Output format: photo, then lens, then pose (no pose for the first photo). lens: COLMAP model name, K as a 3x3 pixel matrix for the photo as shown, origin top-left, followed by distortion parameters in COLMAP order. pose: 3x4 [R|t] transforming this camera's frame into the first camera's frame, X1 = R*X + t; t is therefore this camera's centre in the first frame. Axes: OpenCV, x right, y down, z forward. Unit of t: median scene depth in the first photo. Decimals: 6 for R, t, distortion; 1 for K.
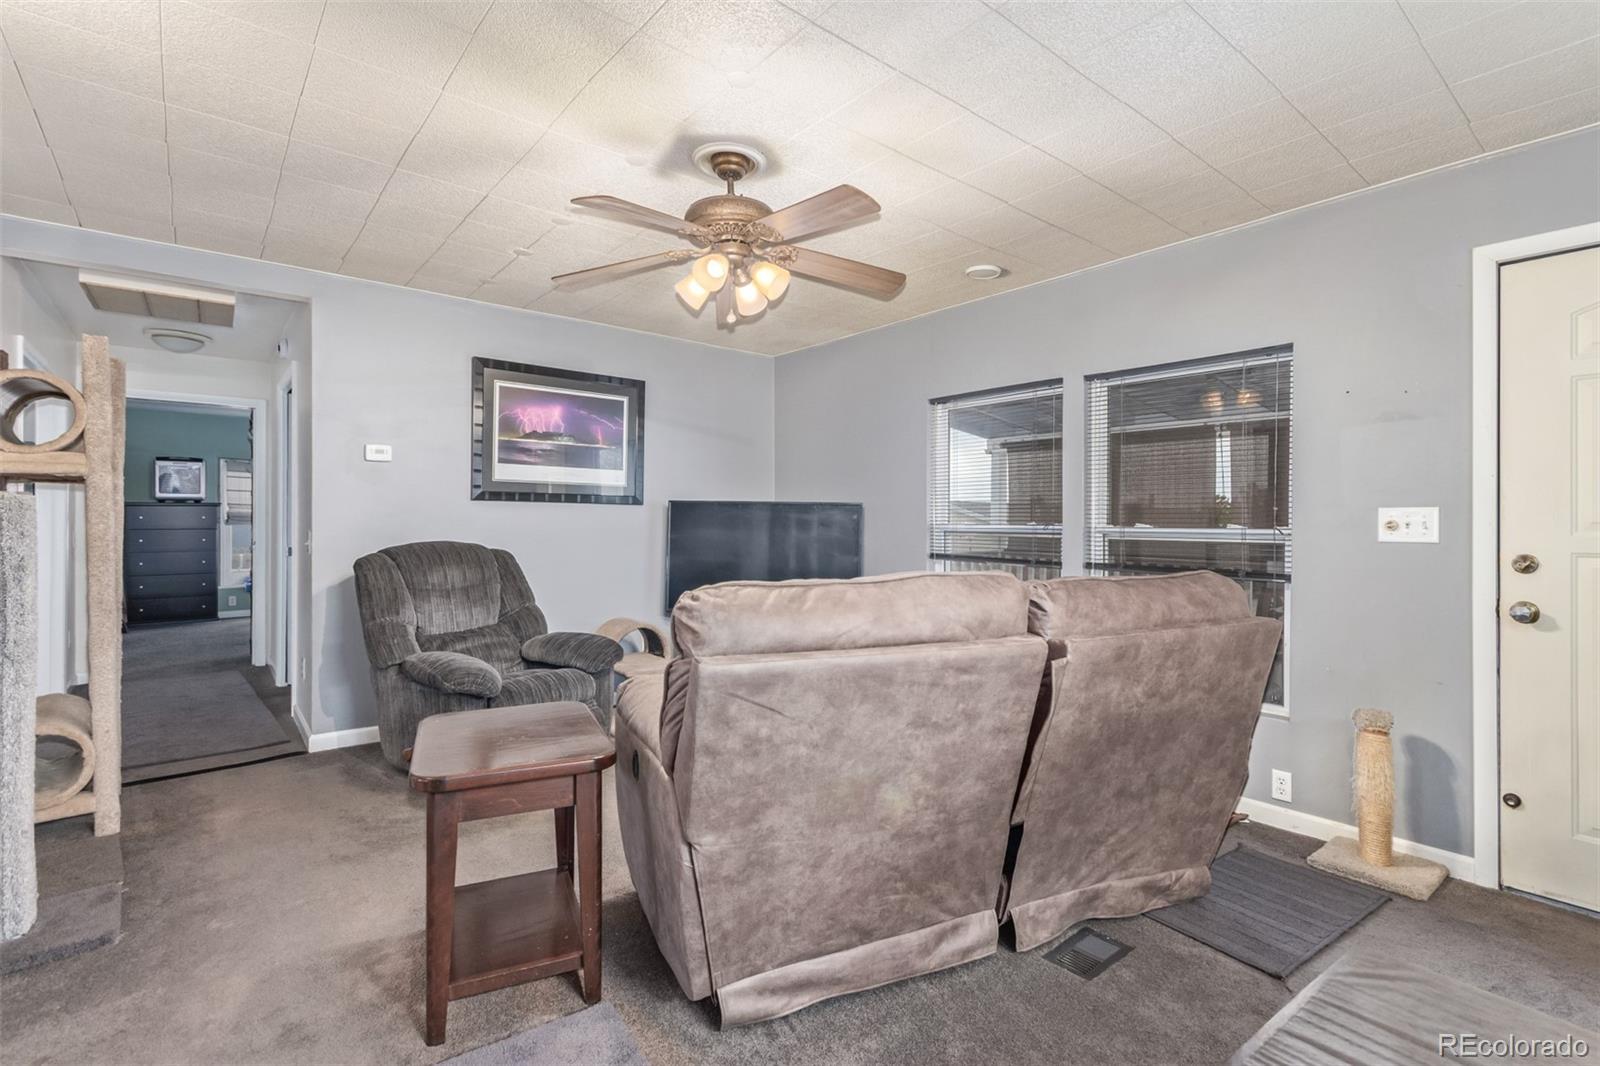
lens RADIAL K [[740.0, 0, 809.2], [0, 740.0, 527.8], [0, 0, 1]] dist [0.007631, 0.000532]
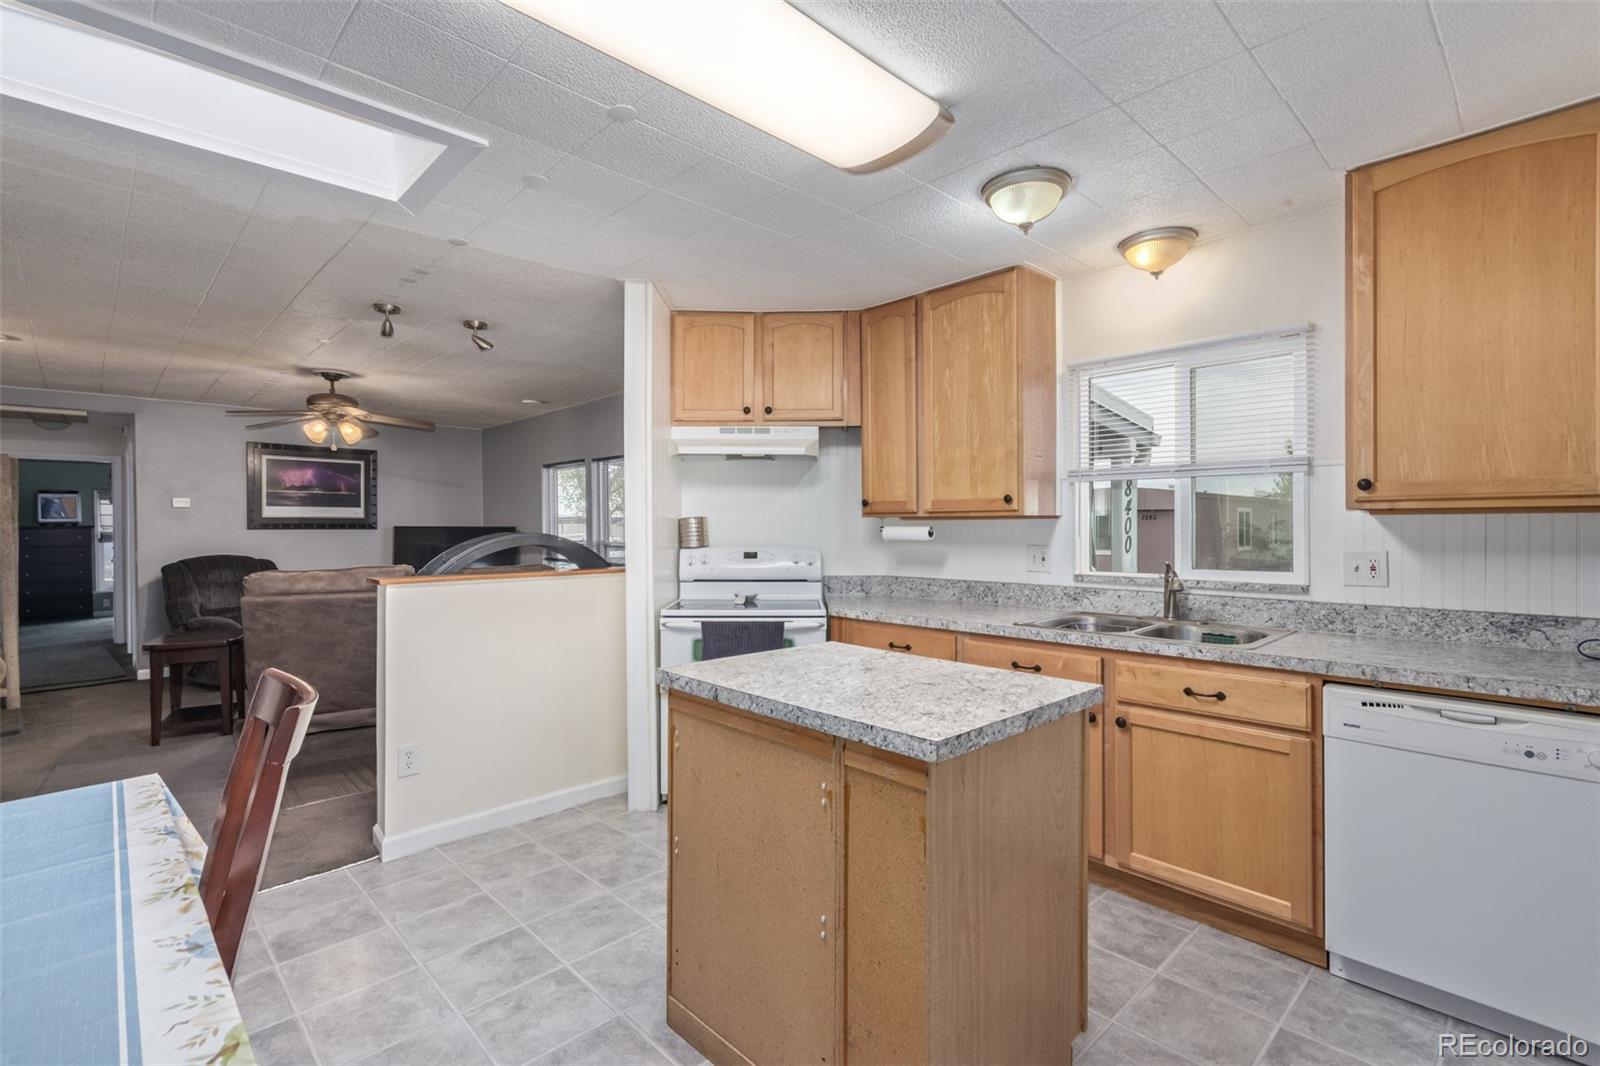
lens RADIAL K [[740.0, 0, 809.2], [0, 740.0, 527.8], [0, 0, 1]] dist [0.007631, 0.000532]
pose [[0.996674, -0.013603, 0.080353, 0.665068], [0.013885, 0.999899, -0.002951, -0.018945], [-0.080305, 0.004057, 0.996762, -0.754745]]
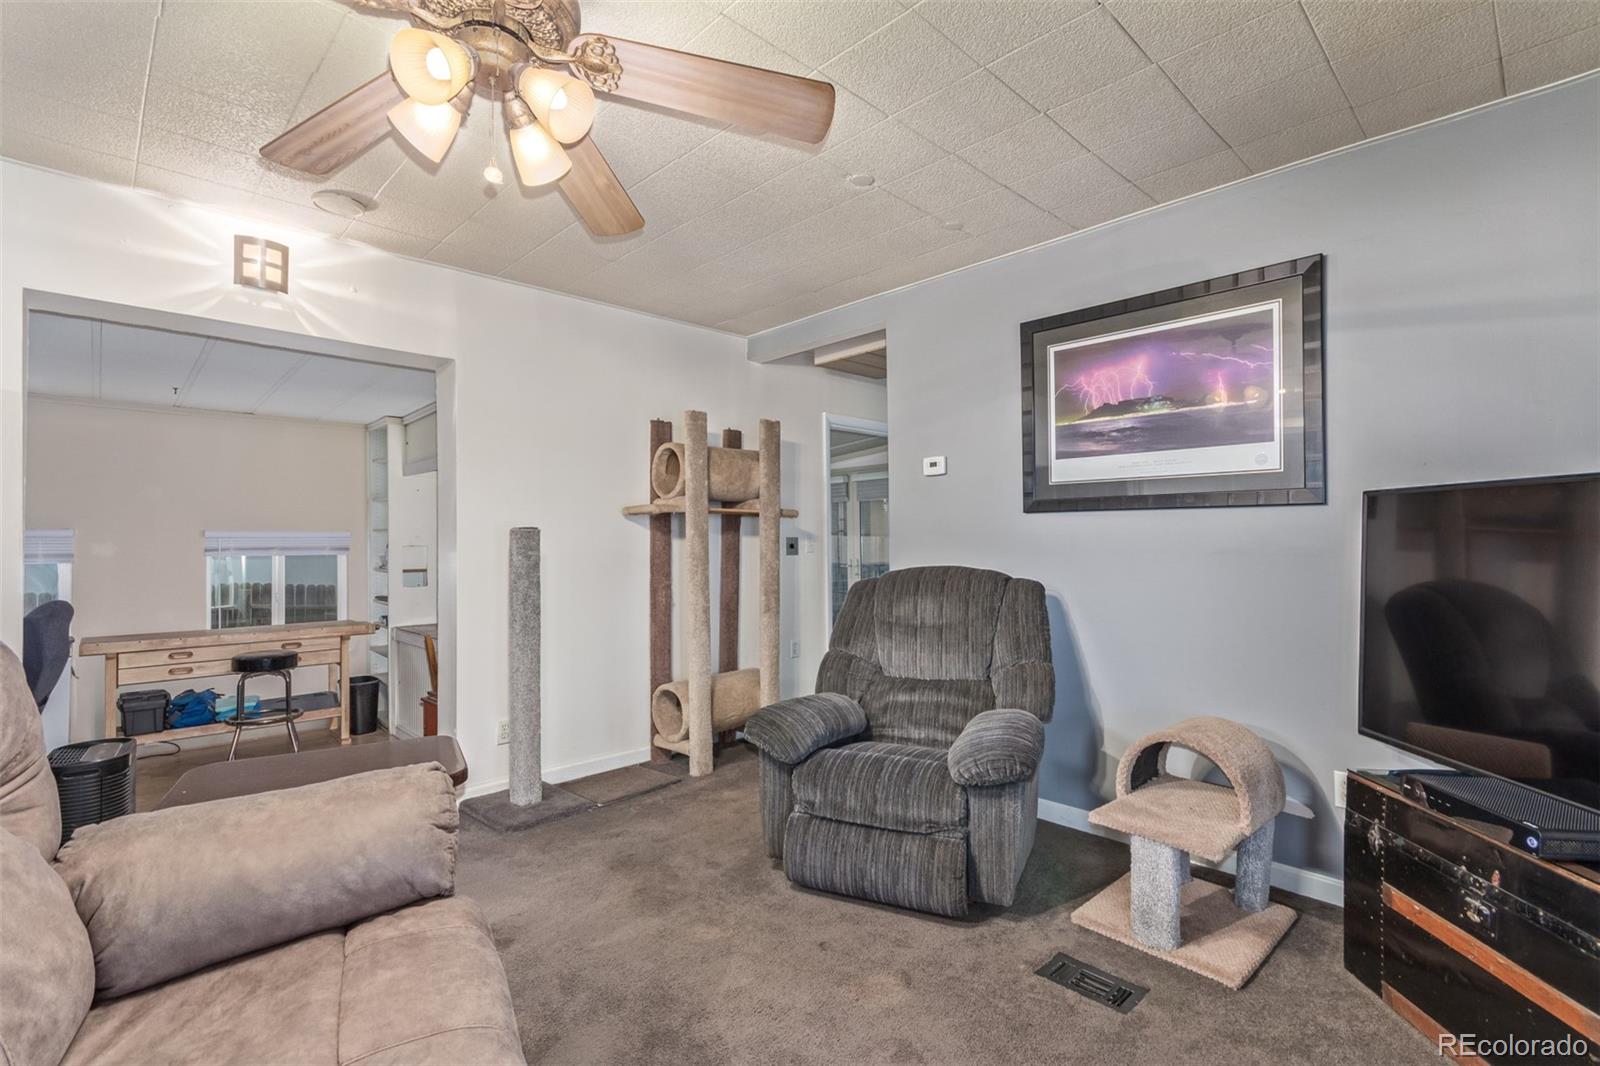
lens RADIAL K [[742.3, 0, 802.6], [0, 742.3, 537.4], [0, 0, 1]] dist [0.006368, 0.000714]
pose [[0.086995, -0.011803, -0.996139, 0.284510], [-0.000501, 0.999929, -0.011892, -0.003650], [0.996209, 0.001533, 0.086983, 0.722651]]
